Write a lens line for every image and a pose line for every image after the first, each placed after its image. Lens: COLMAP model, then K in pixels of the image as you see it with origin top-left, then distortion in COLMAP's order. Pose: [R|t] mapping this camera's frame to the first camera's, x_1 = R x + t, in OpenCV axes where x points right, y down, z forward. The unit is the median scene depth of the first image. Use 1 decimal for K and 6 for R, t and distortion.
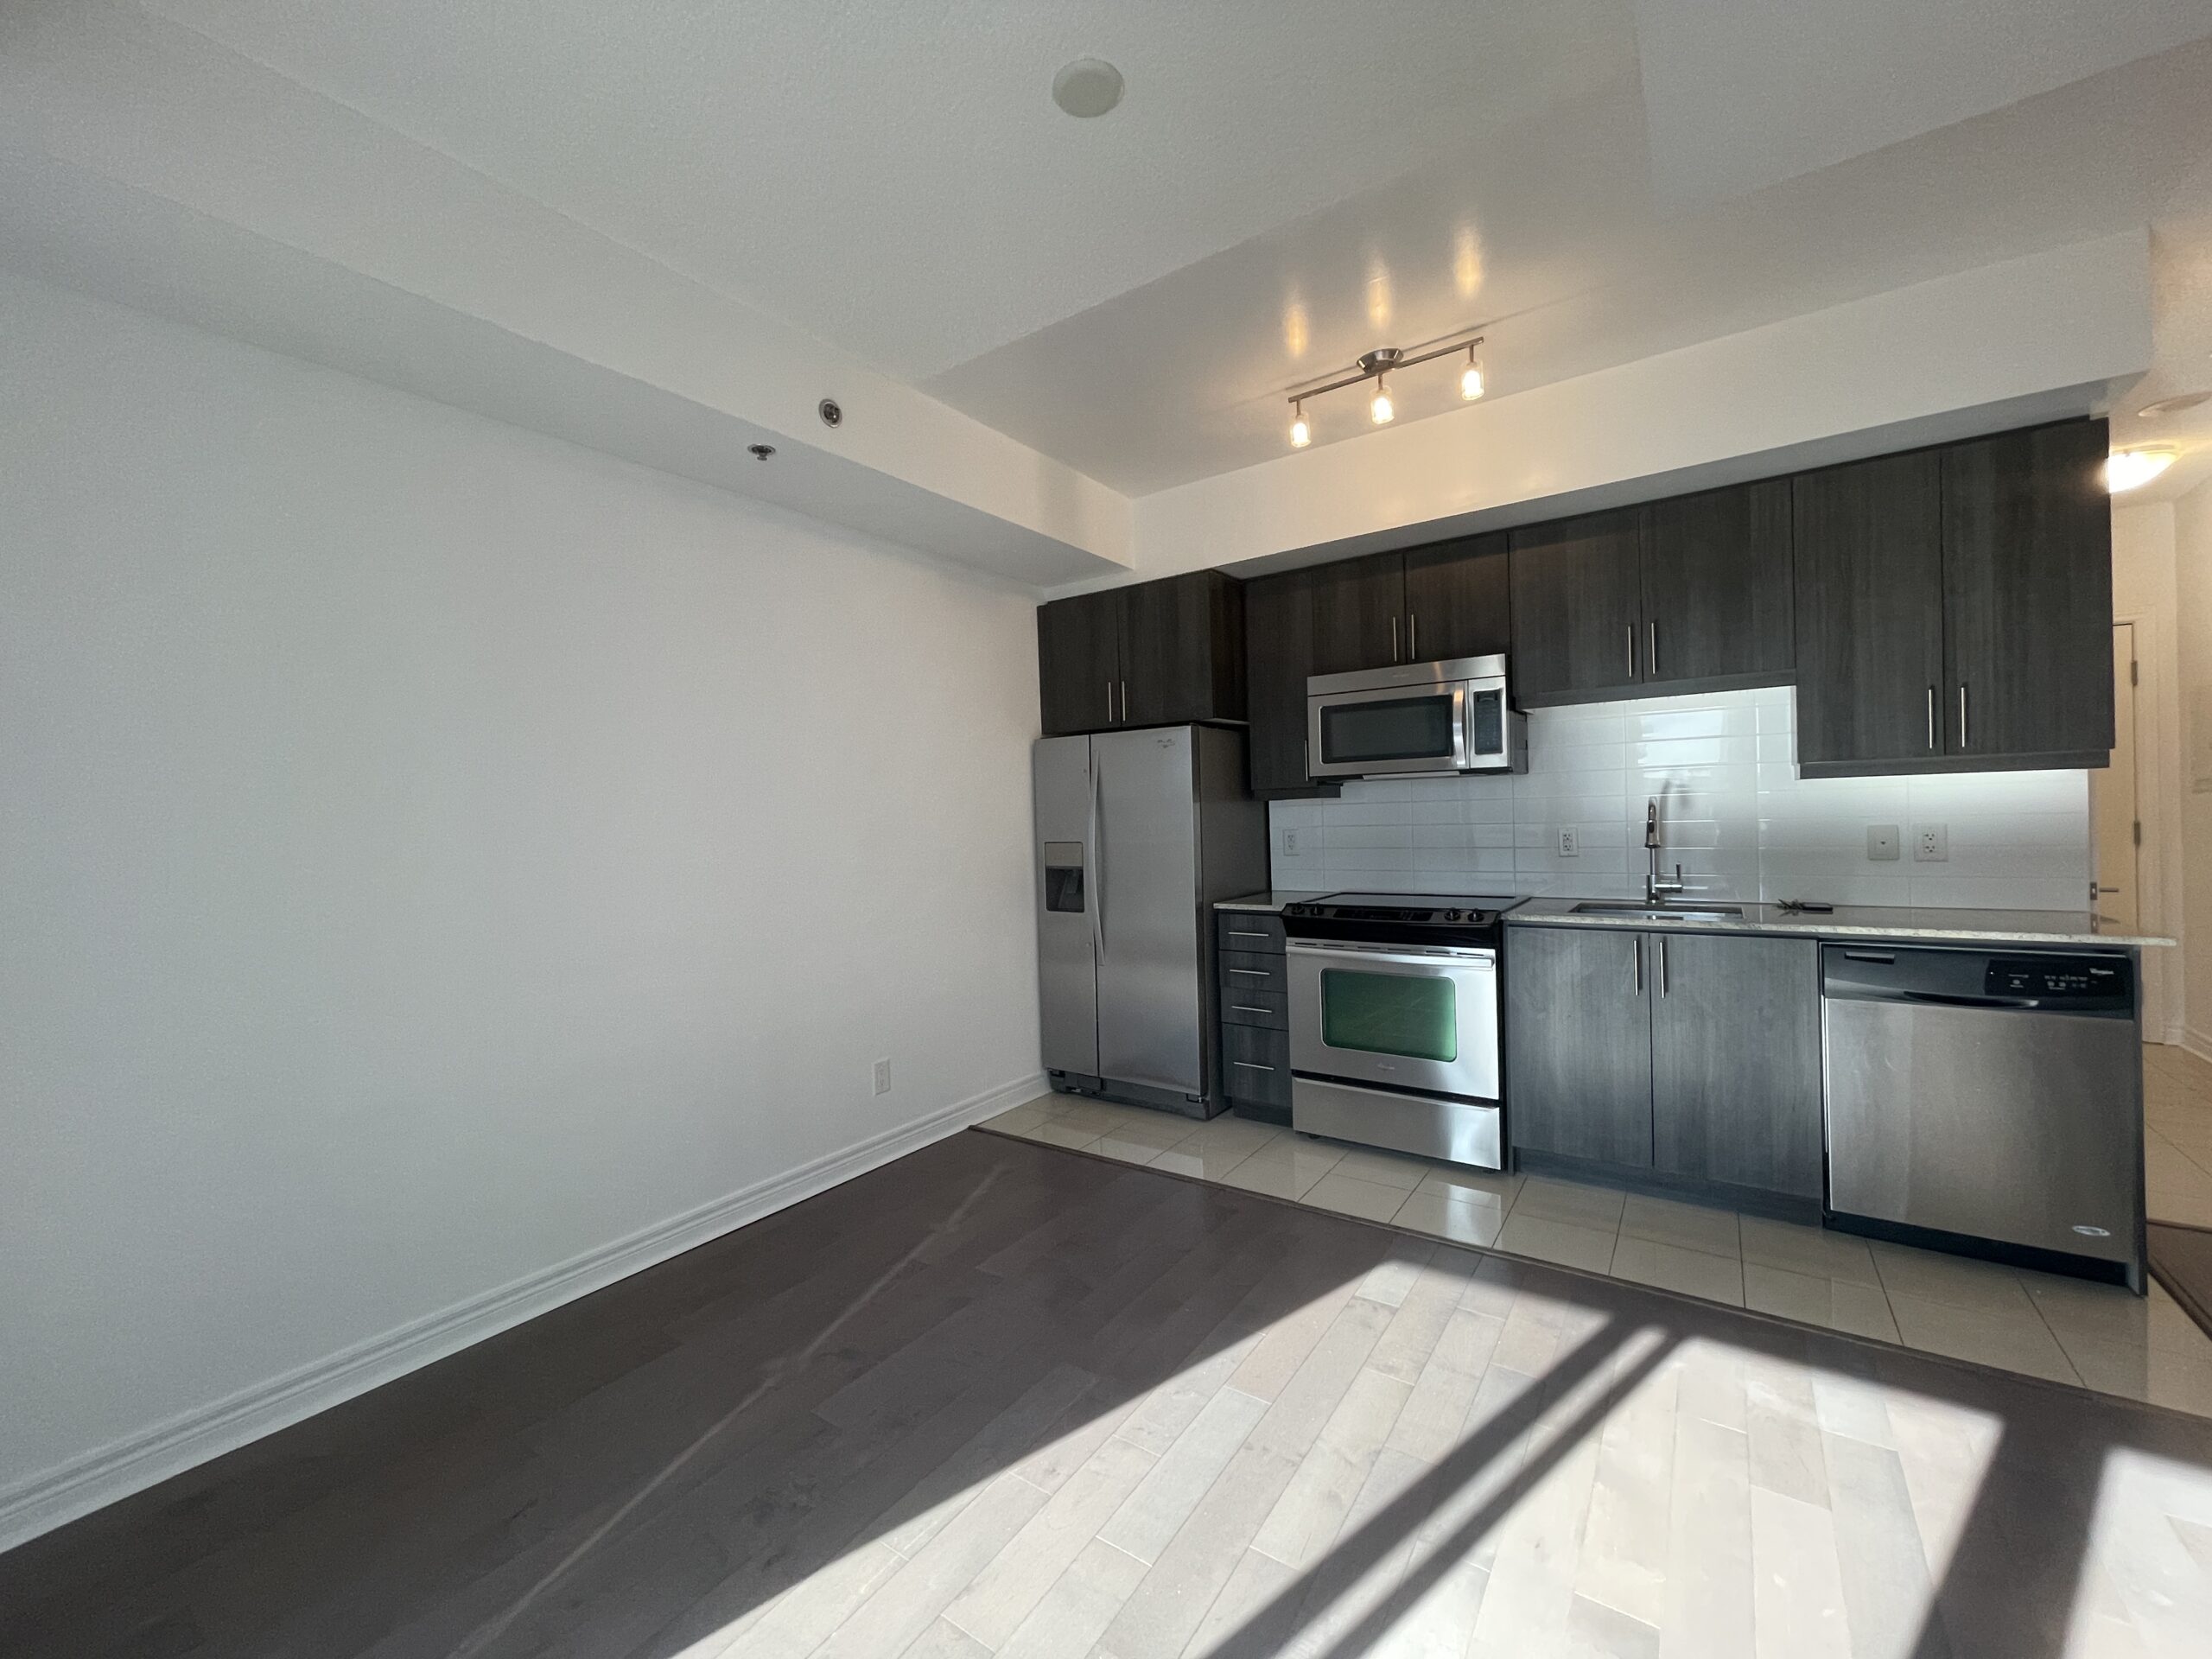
lens RADIAL K [[885.8, 0, 1090.0], [0, 885.8, 827.2], [0, 0, 1]] dist [0.000152, 0.000247]
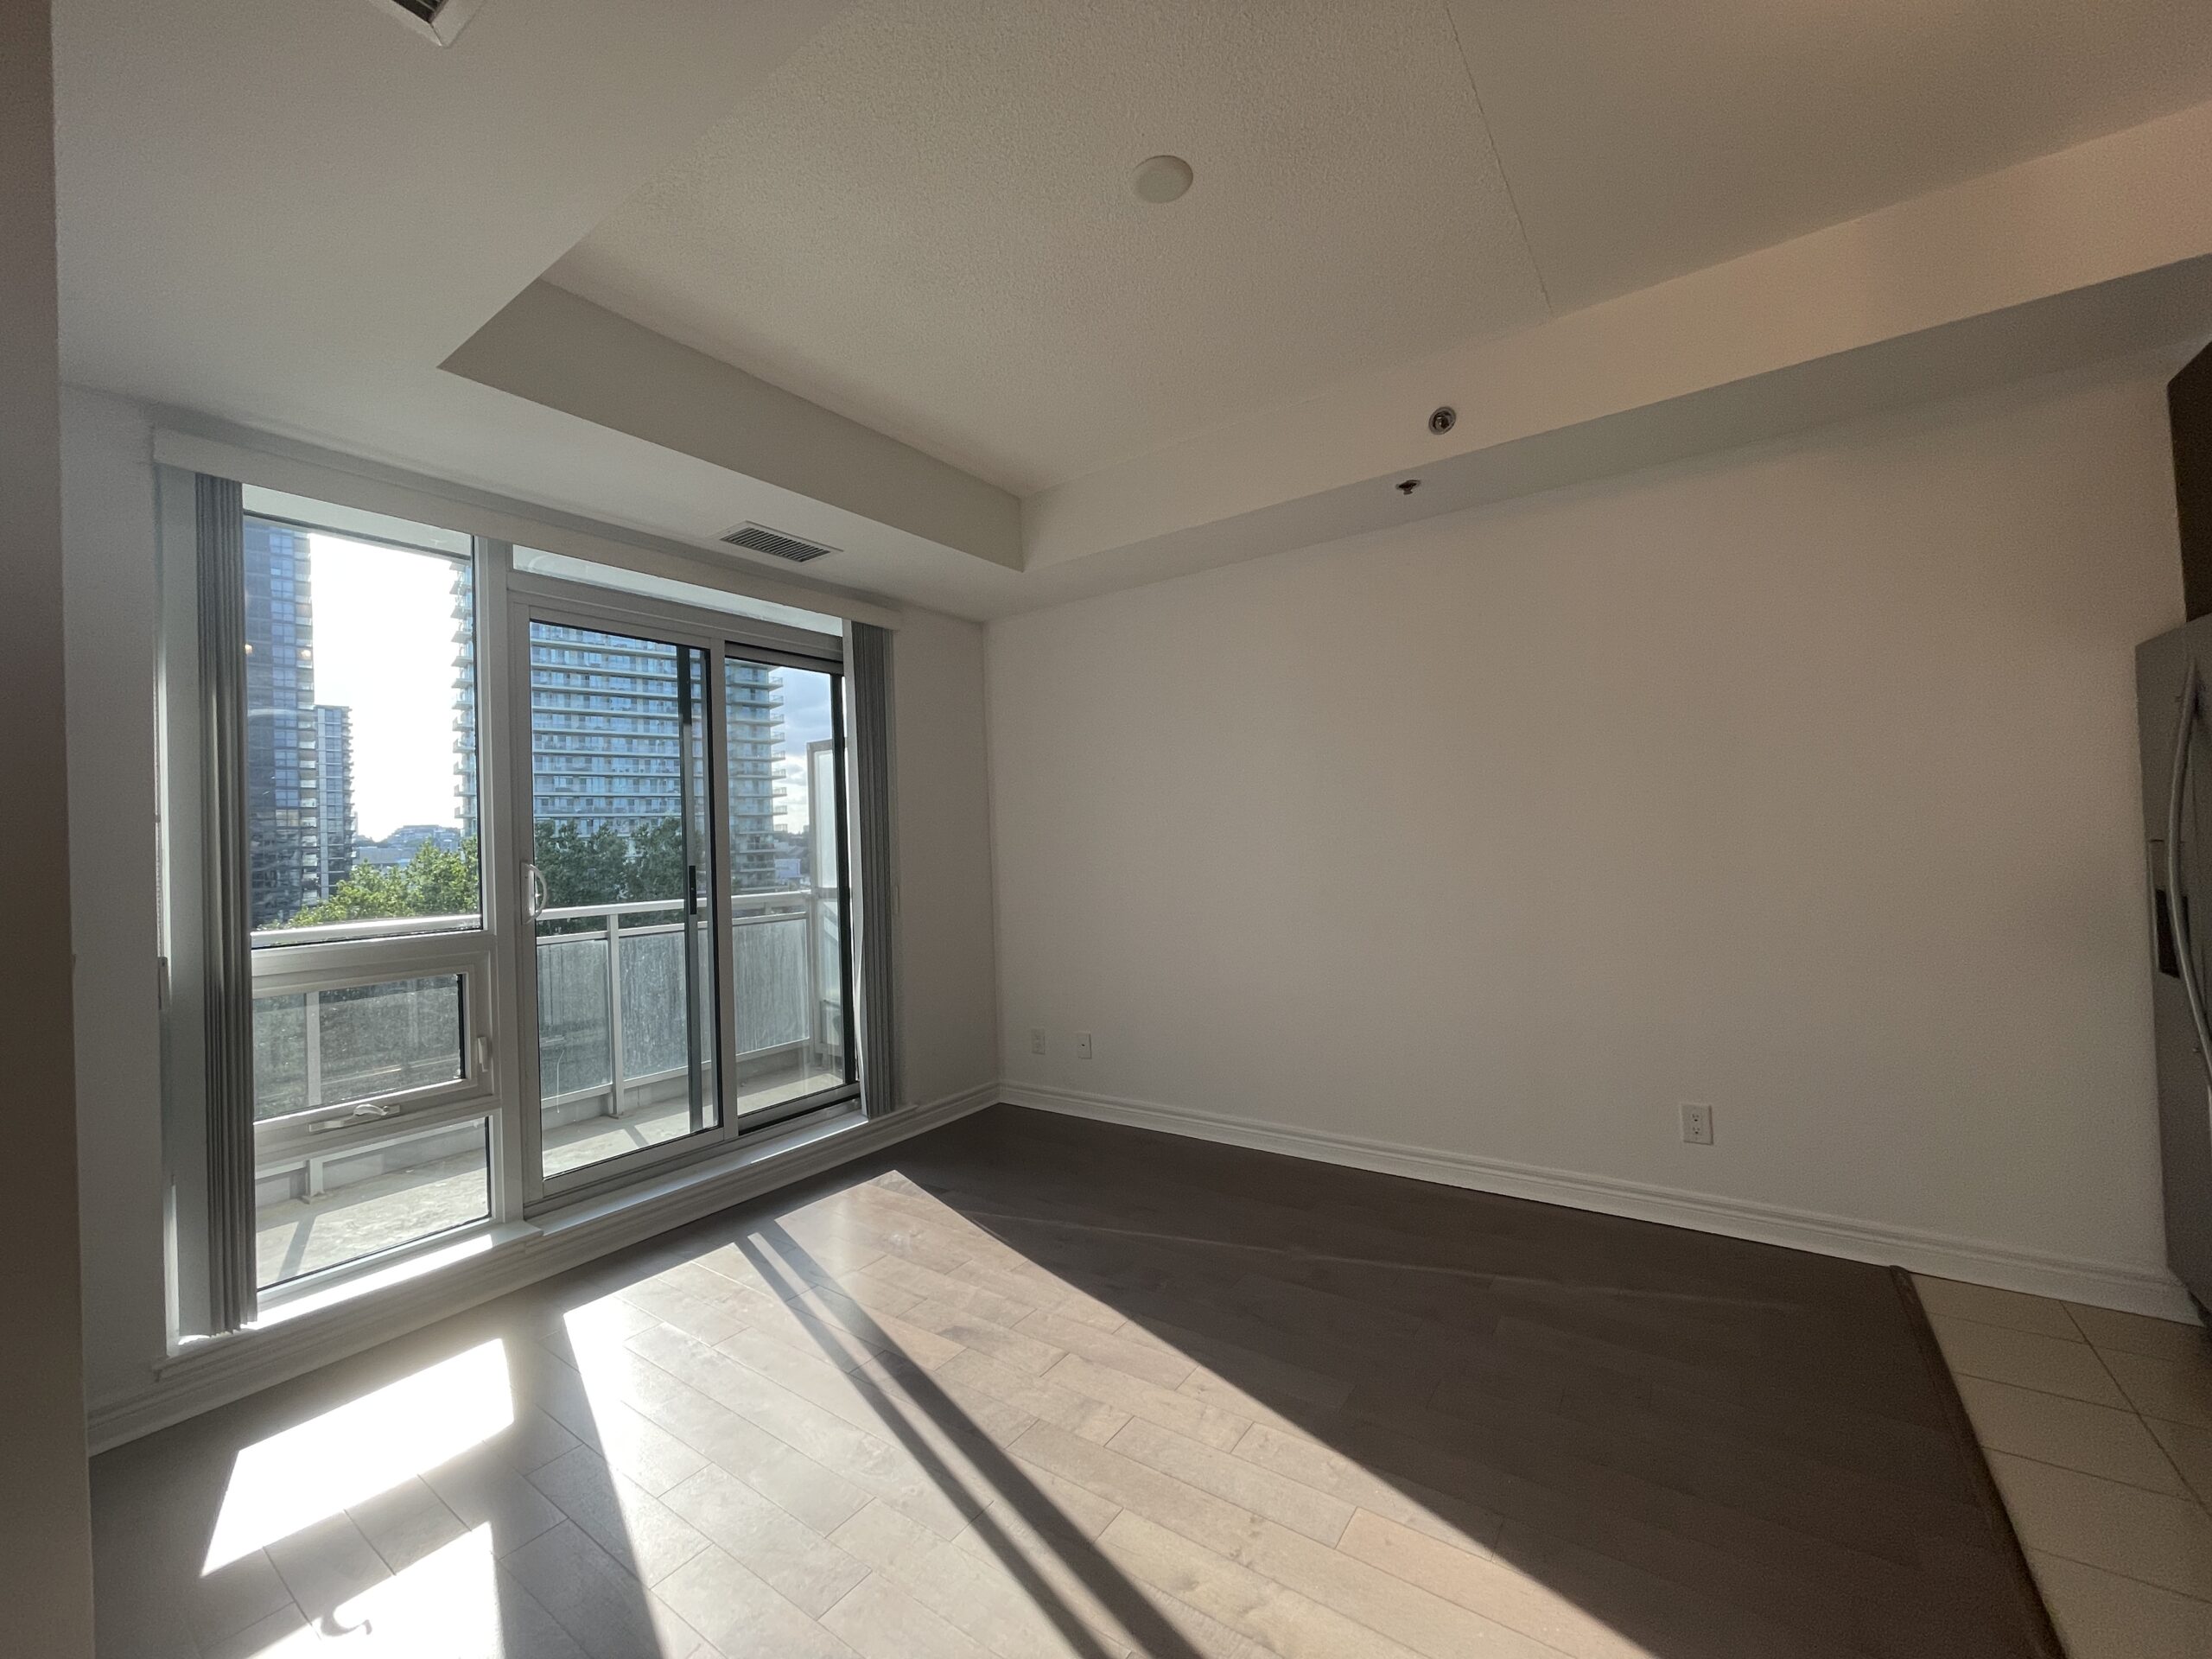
lens RADIAL K [[885.8, 0, 1090.0], [0, 885.8, 827.2], [0, 0, 1]] dist [0.000152, 0.000247]
pose [[0.007865, 0.016594, -0.999831, 0.650416], [0.024522, 0.999558, 0.016782, -0.020862], [0.999668, -0.024650, 0.007454, 0.505404]]
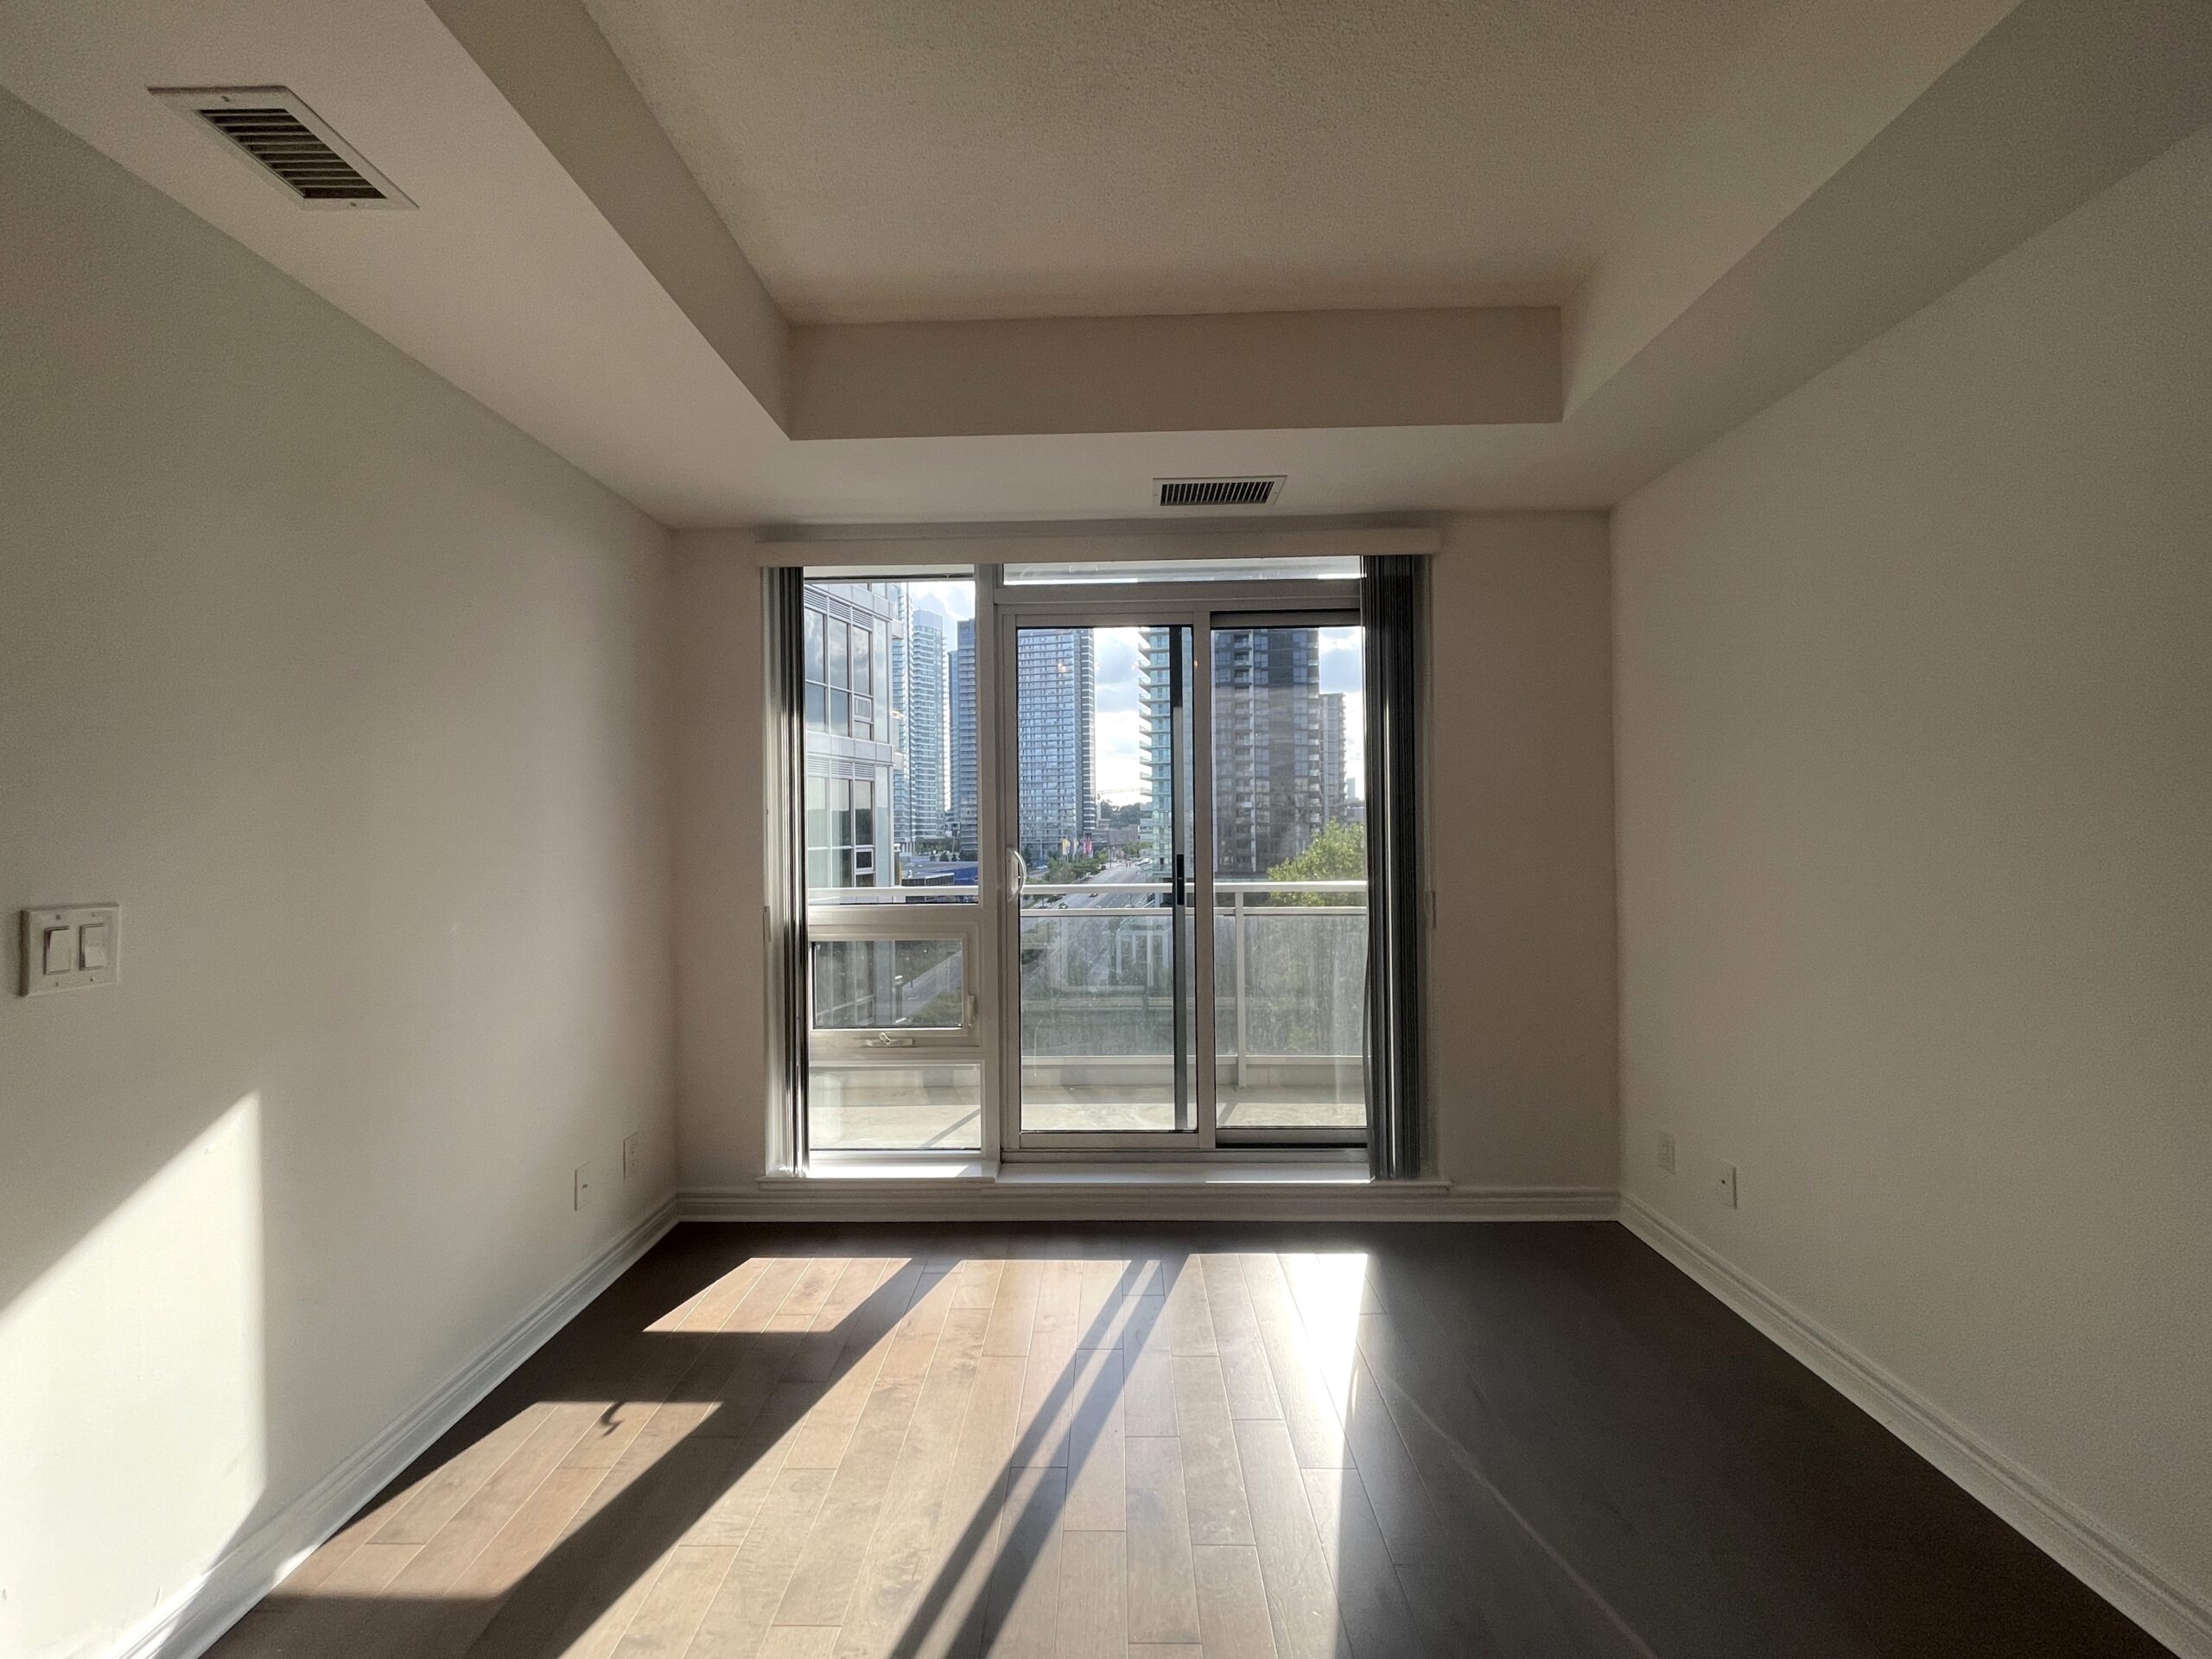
lens RADIAL K [[902.5, 0, 1096.1], [0, 902.5, 820.0], [0, 0, 1]] dist [0.000870, 0.000221]
pose [[-0.821244, 0.038151, -0.569301, 0.226385], [0.032911, 0.999268, 0.019488, -0.031435], [0.569628, -0.002732, -0.821898, 0.856329]]
